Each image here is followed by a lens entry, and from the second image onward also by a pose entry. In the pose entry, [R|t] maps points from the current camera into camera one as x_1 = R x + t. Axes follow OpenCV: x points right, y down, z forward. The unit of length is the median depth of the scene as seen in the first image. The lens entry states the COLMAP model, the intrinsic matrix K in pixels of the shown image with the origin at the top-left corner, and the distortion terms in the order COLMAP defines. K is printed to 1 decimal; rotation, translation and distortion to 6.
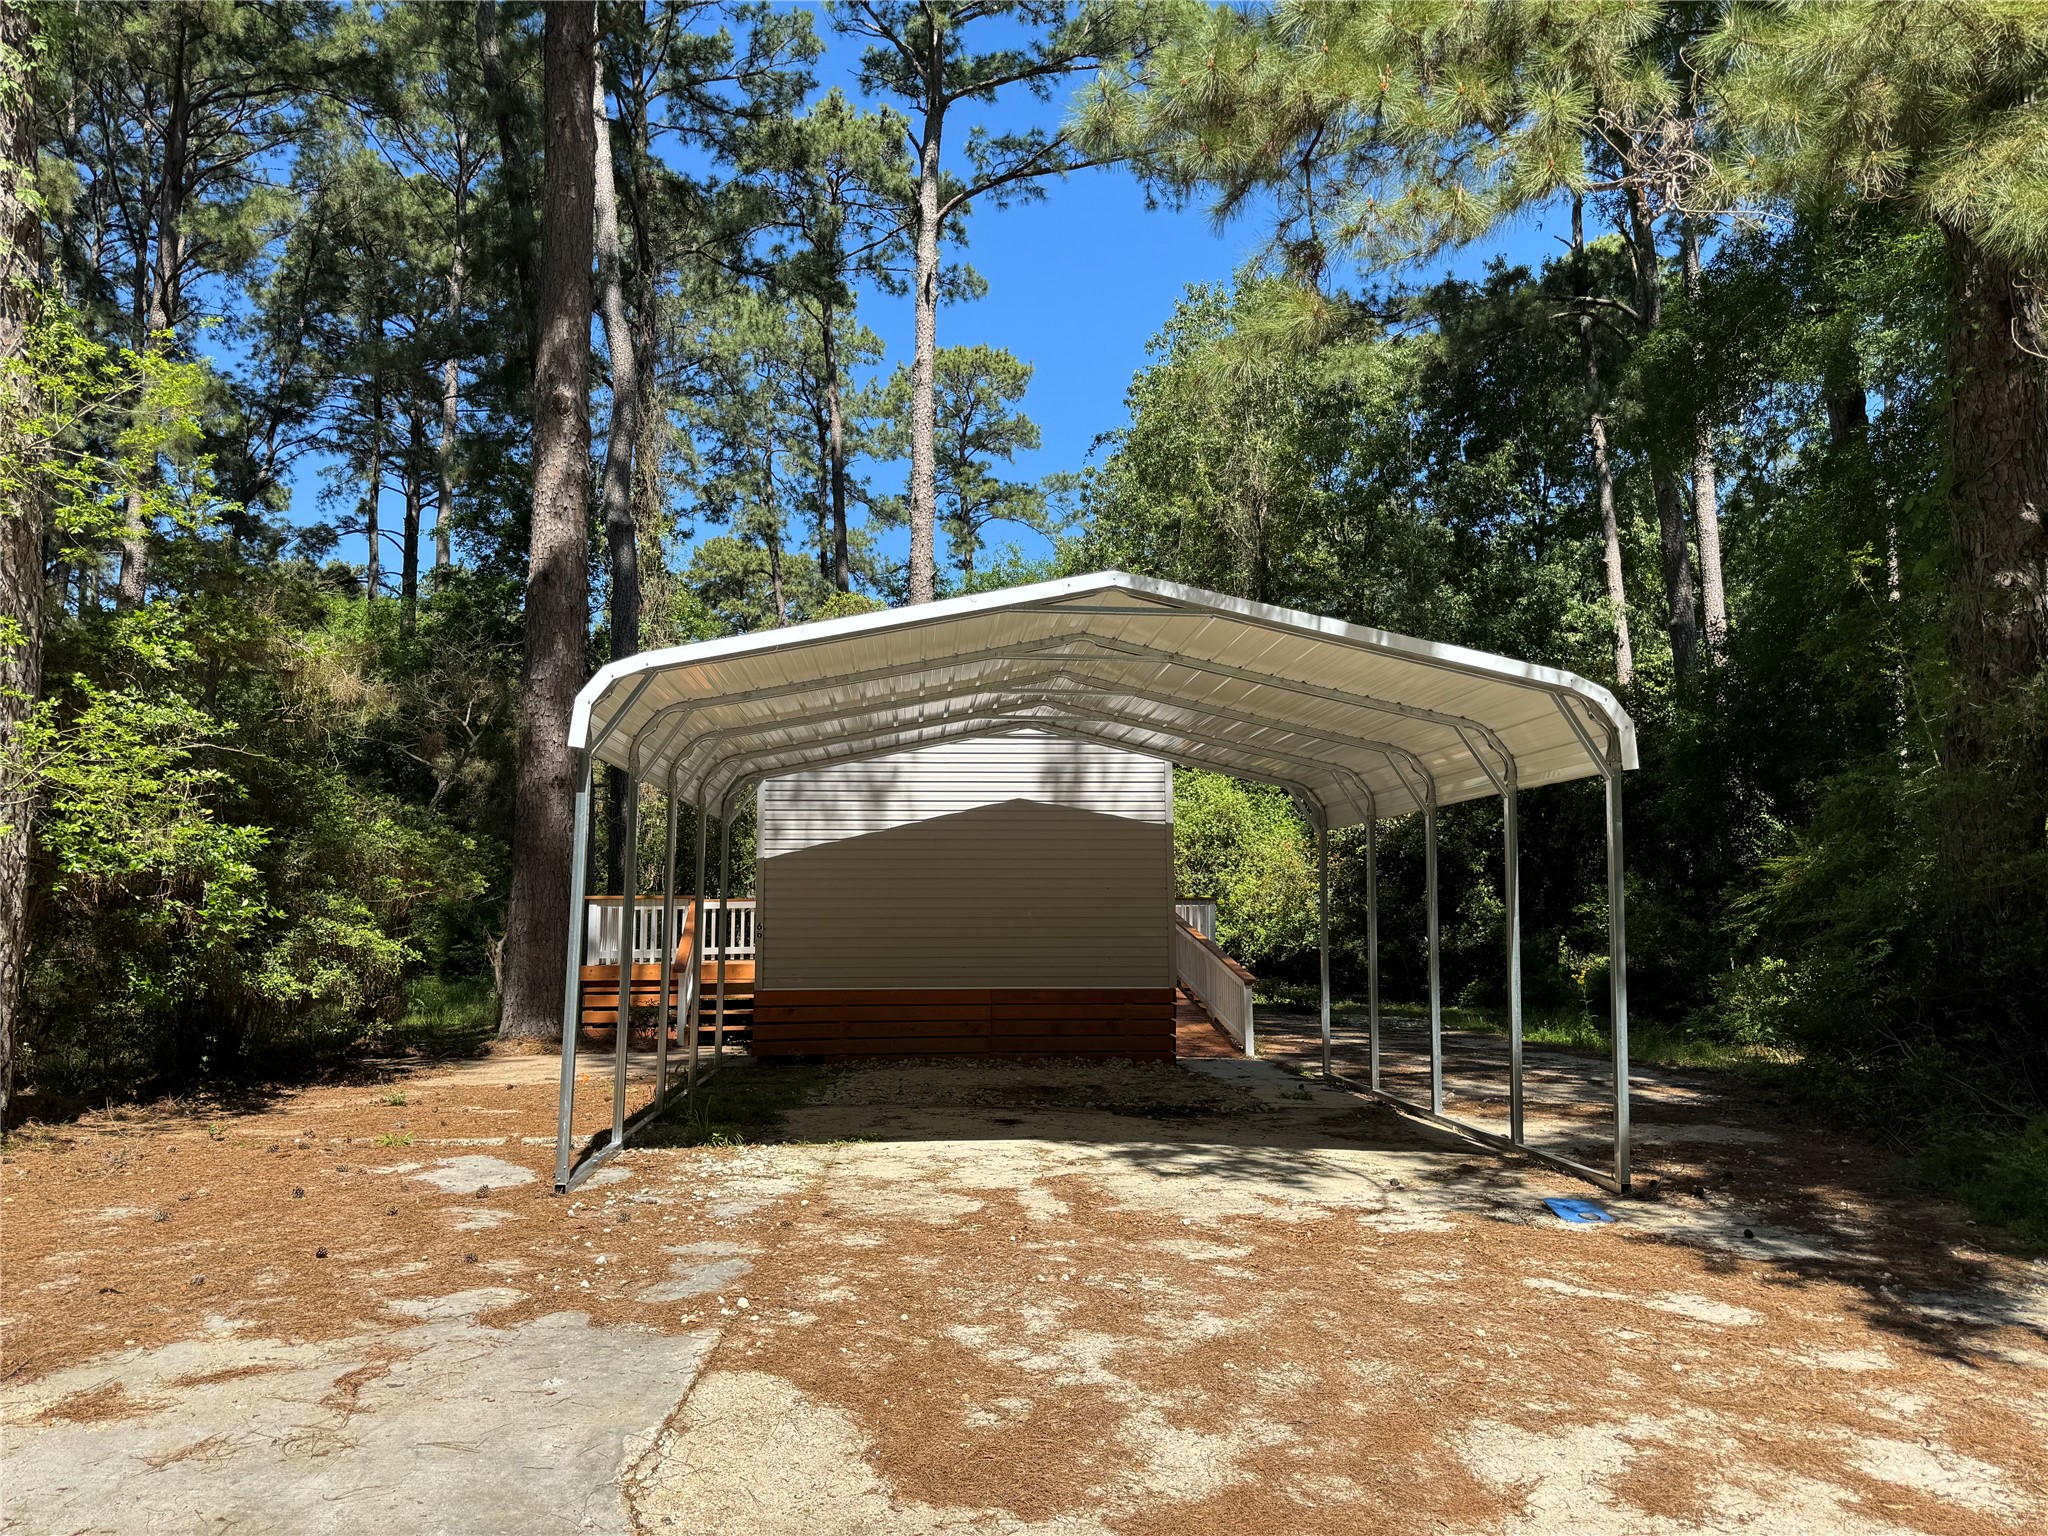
lens RADIAL K [[1414.6, 0, 1027.7], [0, 1414.6, 778.3], [0, 0, 1]] dist [0.135771, -0.244635]
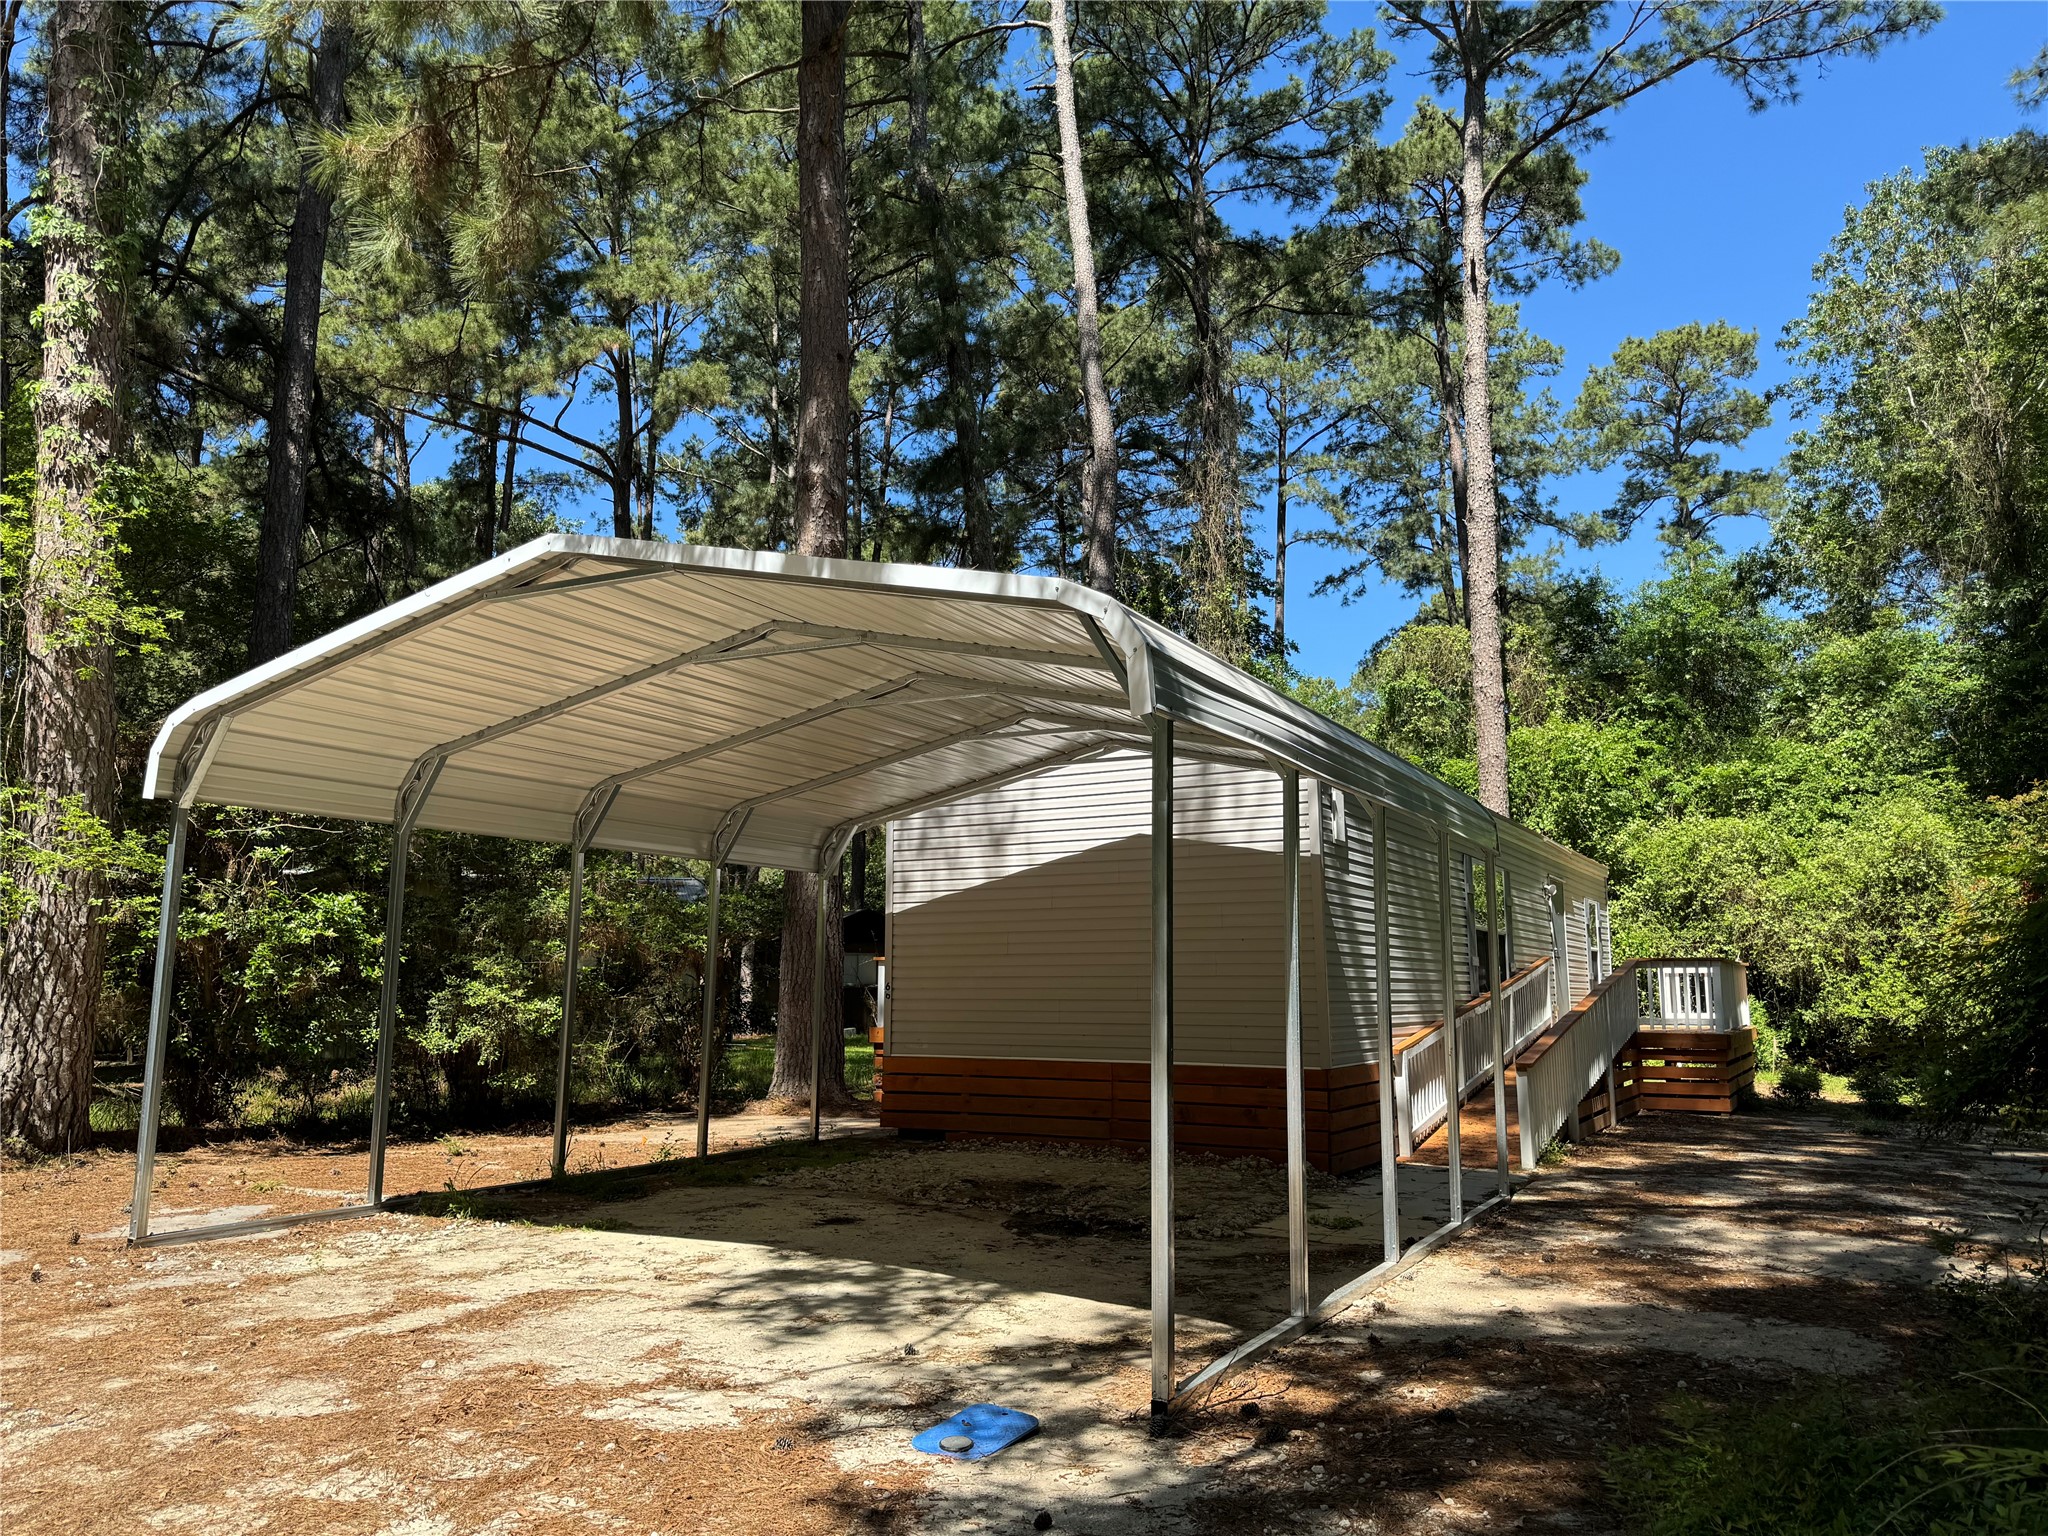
lens RADIAL K [[1430.3, 0, 1049.9], [0, 1430.3, 773.4], [0, 0, 1]] dist [0.102336, -0.159071]
pose [[0.840568, -0.080523, -0.535688, 0.167395], [0.052439, 0.996341, -0.067484, 0.013682], [0.539162, 0.028634, 0.841715, 0.105916]]
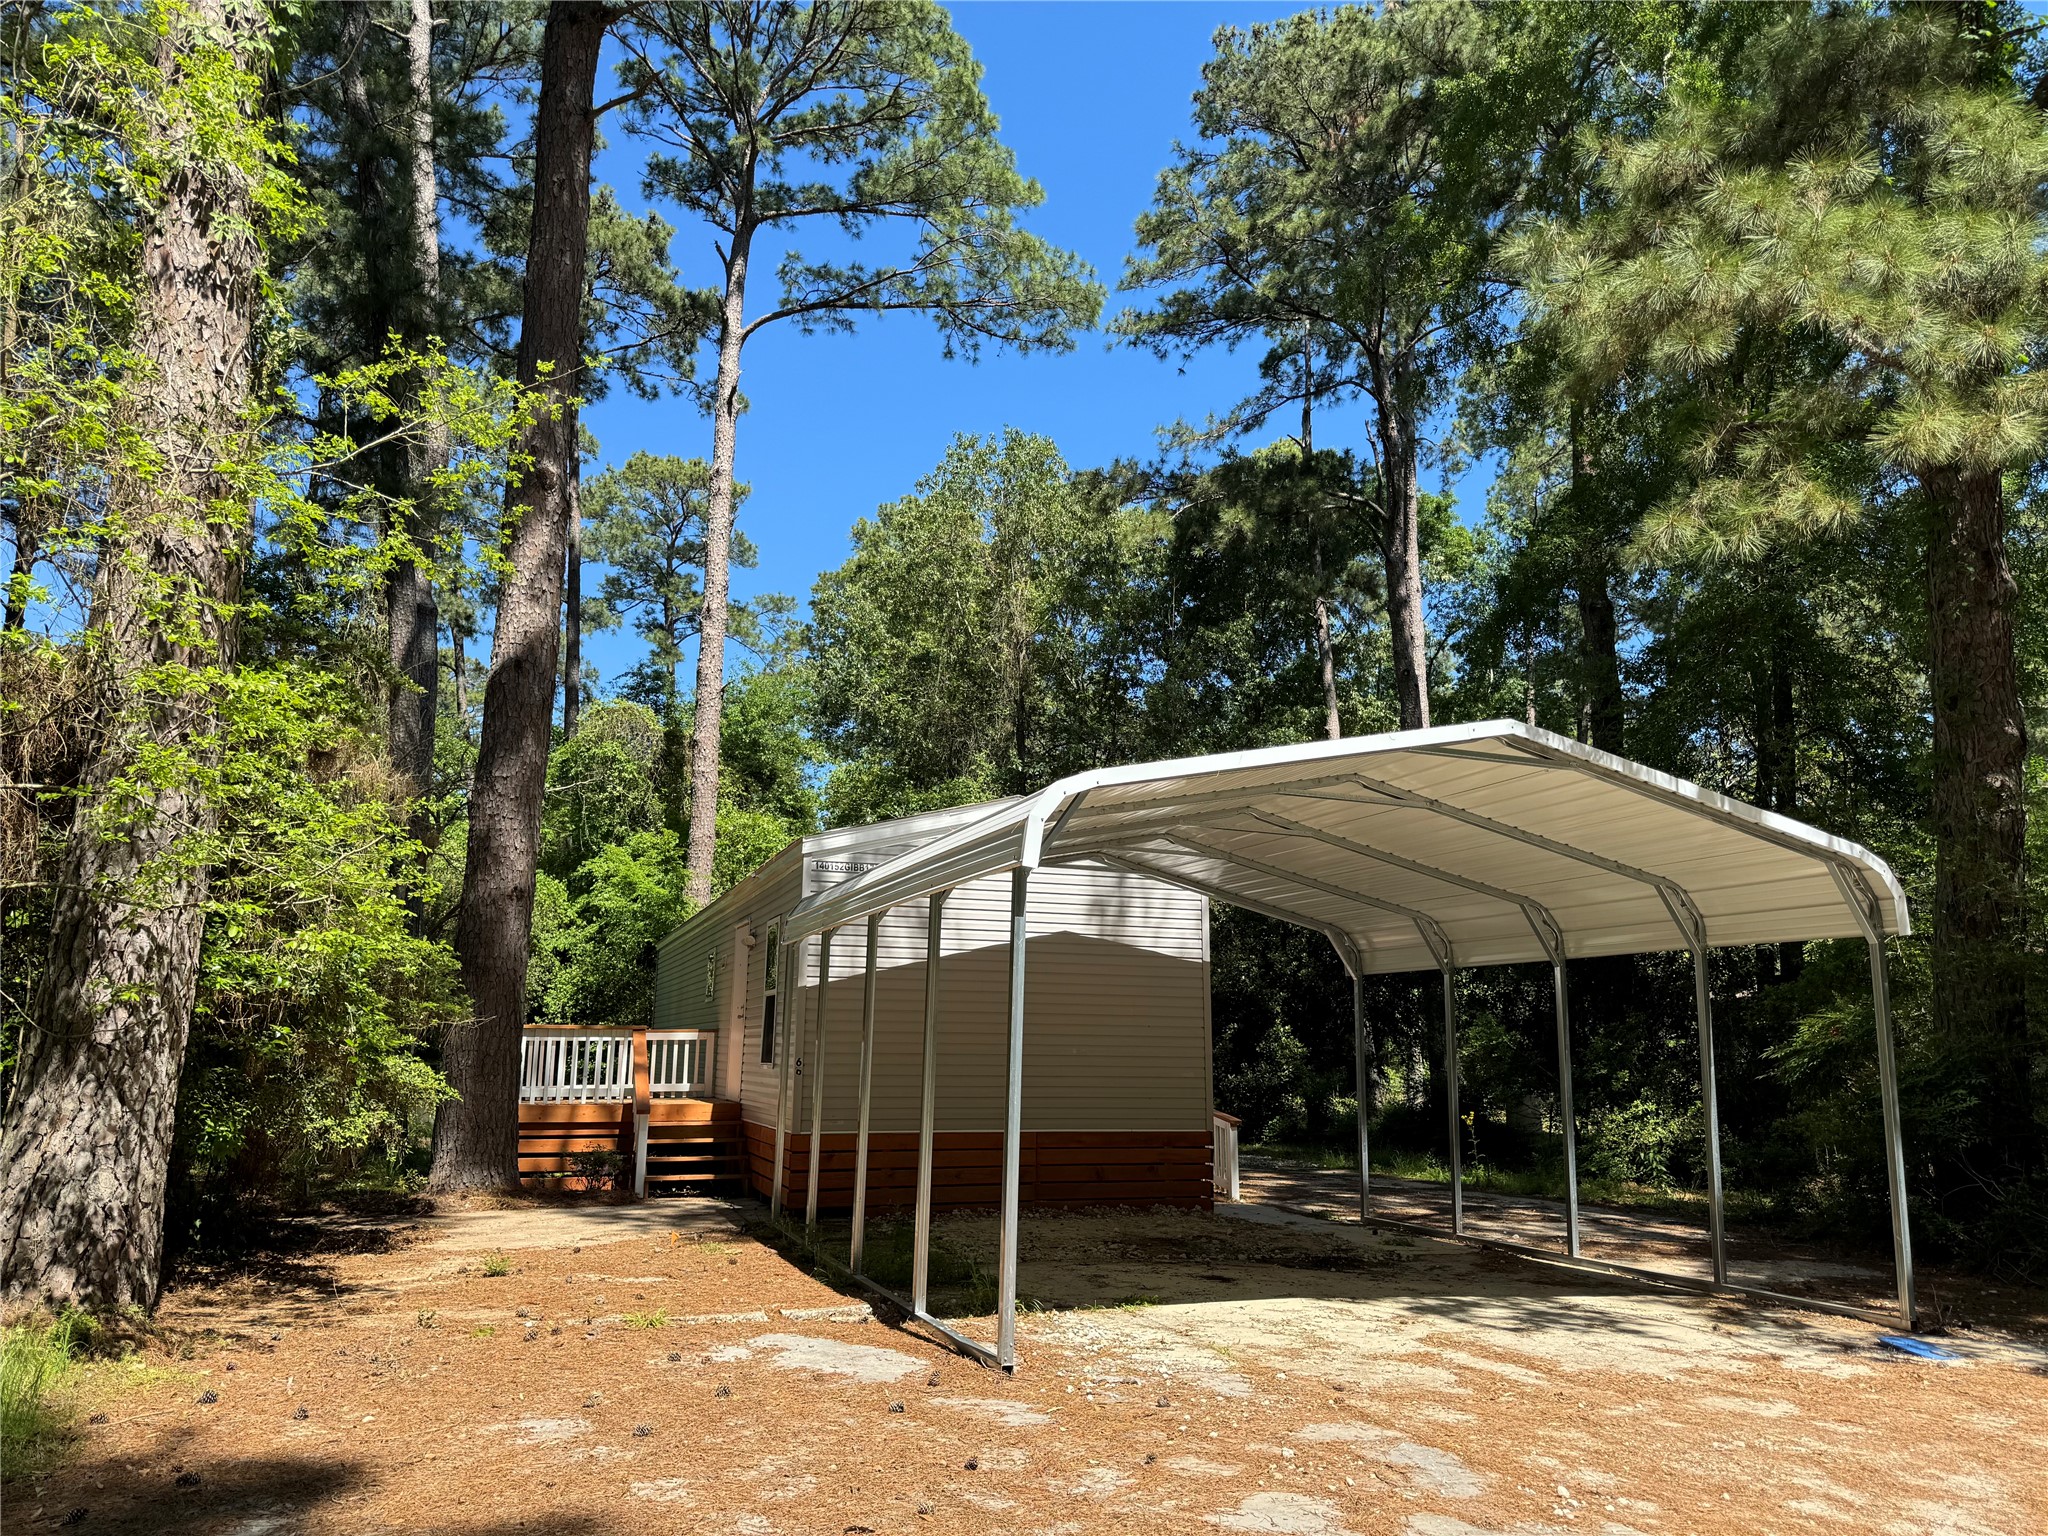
lens RADIAL K [[1414.6, 0, 1027.7], [0, 1414.6, 778.3], [0, 0, 1]] dist [0.135771, -0.244635]
pose [[0.959163, 0.066577, 0.274908, -0.126891], [-0.041205, 0.994425, -0.097064, 0.002222], [-0.279838, 0.081772, 0.956559, 0.026673]]
